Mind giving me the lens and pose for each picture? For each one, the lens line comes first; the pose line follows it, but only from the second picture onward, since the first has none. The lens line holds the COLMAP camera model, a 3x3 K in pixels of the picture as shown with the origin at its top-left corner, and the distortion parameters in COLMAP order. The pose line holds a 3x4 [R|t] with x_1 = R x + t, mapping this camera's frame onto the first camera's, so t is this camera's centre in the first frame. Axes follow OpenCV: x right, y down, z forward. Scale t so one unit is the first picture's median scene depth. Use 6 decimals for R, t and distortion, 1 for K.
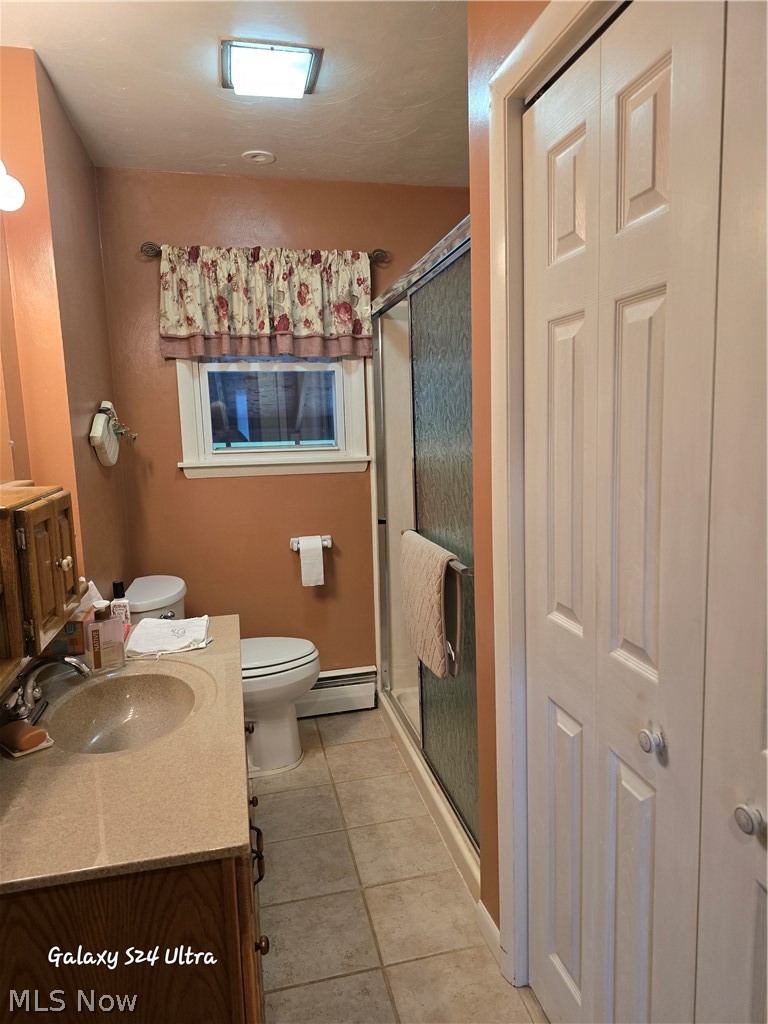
lens RADIAL K [[701.6, 0, 387.1], [0, 701.6, 514.9], [0, 0, 1]] dist [0.069247, -0.068558]
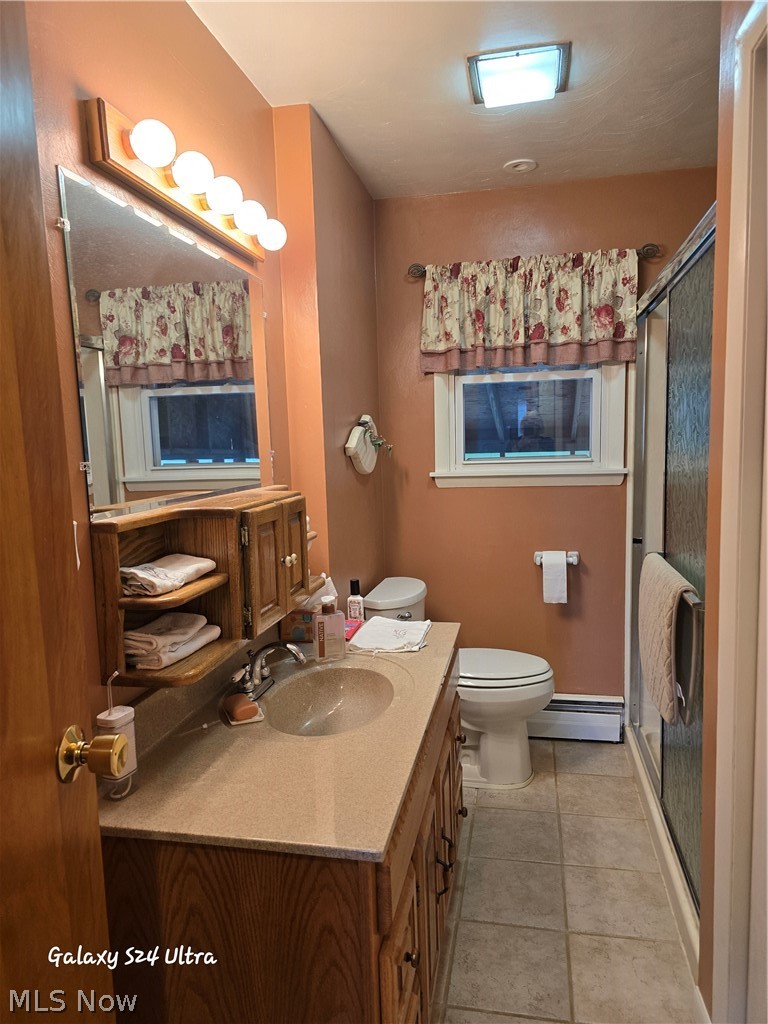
lens RADIAL K [[696.8, 0, 386.3], [0, 696.8, 518.6], [0, 0, 1]] dist [0.068161, -0.059134]
pose [[0.905359, 0.051657, -0.421493, 0.095170], [-0.054351, 0.998506, 0.005628, -0.007862], [0.421154, 0.017814, 0.906814, 0.038093]]
